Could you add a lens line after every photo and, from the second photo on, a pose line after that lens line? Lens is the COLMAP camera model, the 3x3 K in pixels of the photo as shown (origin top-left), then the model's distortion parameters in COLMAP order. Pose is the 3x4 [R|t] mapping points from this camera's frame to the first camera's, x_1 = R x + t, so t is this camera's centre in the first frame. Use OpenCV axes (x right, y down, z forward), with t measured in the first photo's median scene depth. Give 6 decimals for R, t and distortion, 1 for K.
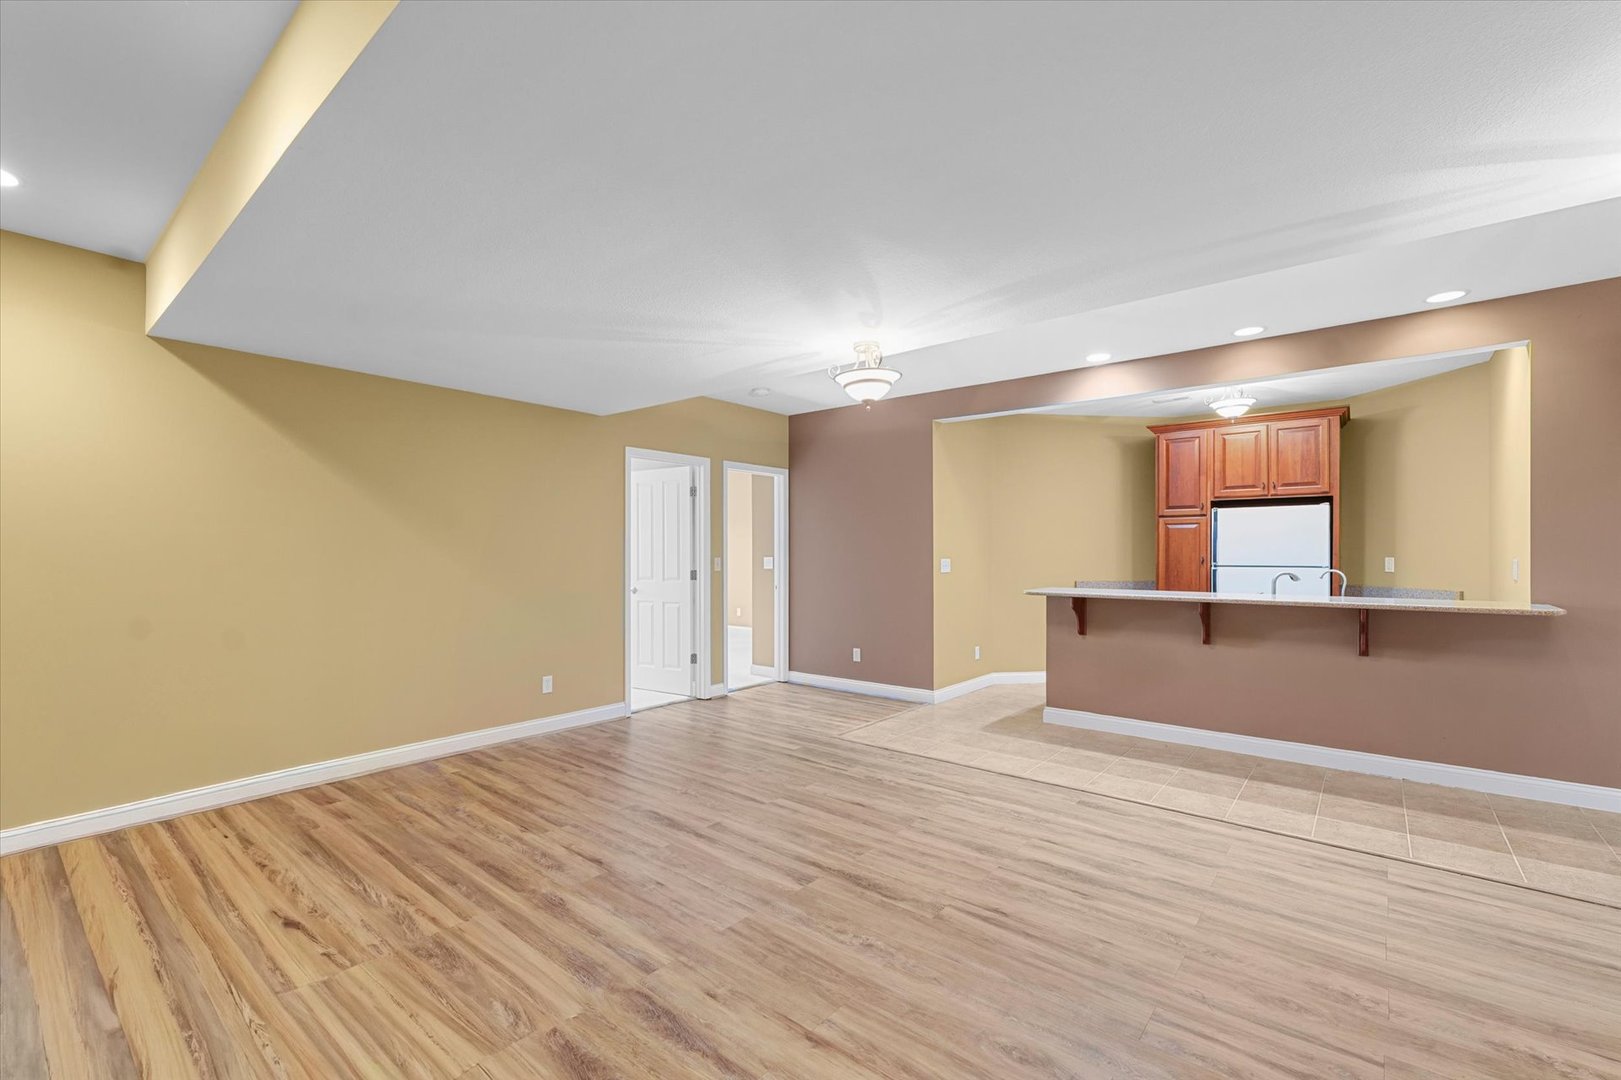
lens RADIAL K [[682.0, 0, 815.2], [0, 682.0, 549.5], [0, 0, 1]] dist [-0.000091, -0.000010]
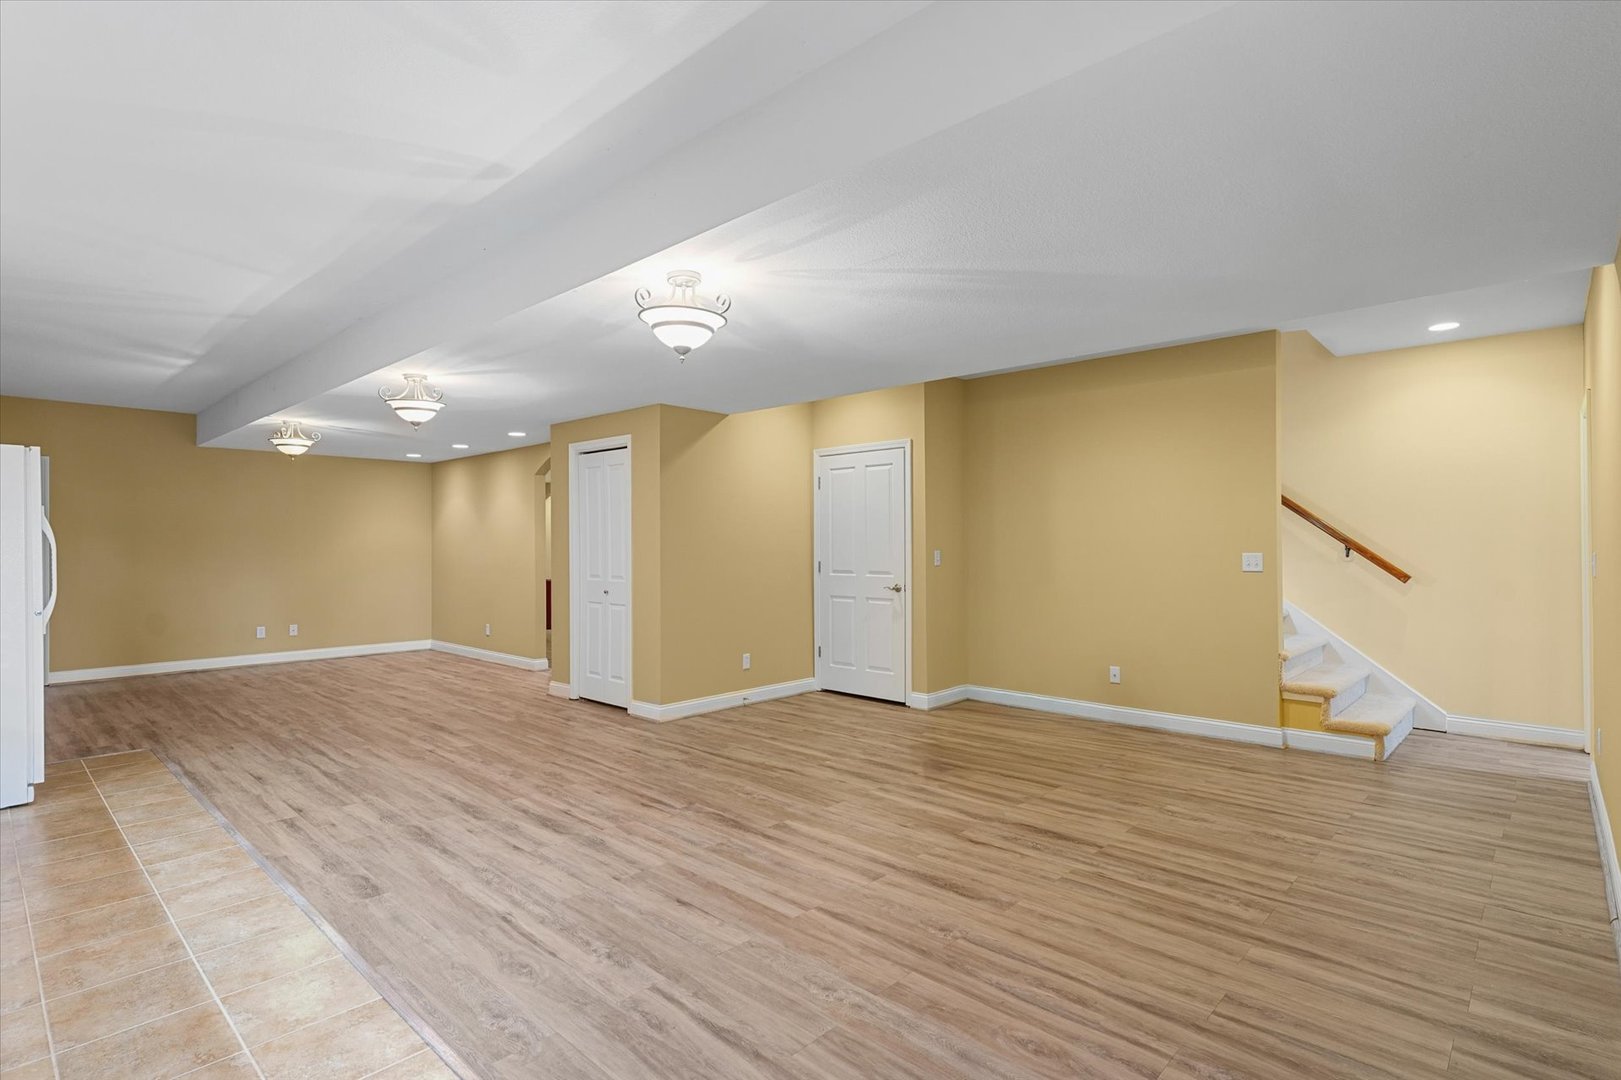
lens RADIAL K [[811.7, 0, 806.0], [0, 811.7, 544.4], [0, 0, 1]] dist [-0.000077, -0.000016]
pose [[-0.997082, 0.000601, 0.076336, -0.141308], [0.000121, 0.999980, -0.006287, 0.010937], [-0.076338, -0.006259, -0.997062, 2.039311]]
